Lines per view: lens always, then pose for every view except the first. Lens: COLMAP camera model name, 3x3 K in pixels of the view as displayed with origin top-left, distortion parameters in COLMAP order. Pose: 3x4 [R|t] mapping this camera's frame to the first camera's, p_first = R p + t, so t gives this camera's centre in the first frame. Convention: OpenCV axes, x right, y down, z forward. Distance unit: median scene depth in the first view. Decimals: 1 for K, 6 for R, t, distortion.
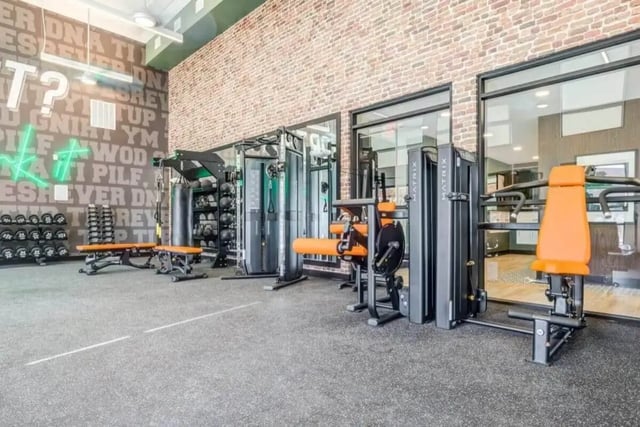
lens RADIAL K [[361.2, 0, 319.8], [0, 361.2, 218.1], [0, 0, 1]] dist [-0.006883, 0.004150]
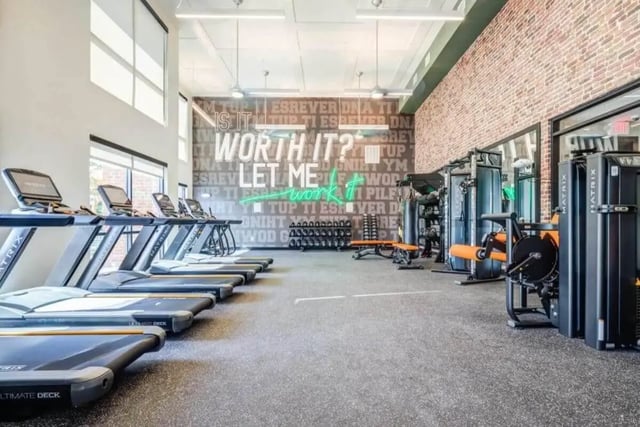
lens RADIAL K [[293.2, 0, 321.9], [0, 293.2, 215.4], [0, 0, 1]] dist [0.001313, 0.000040]
pose [[0.703583, -0.020405, -0.710320, 0.212032], [0.011865, 0.999786, -0.016968, -0.020961], [0.710514, 0.003510, 0.703674, -0.032028]]
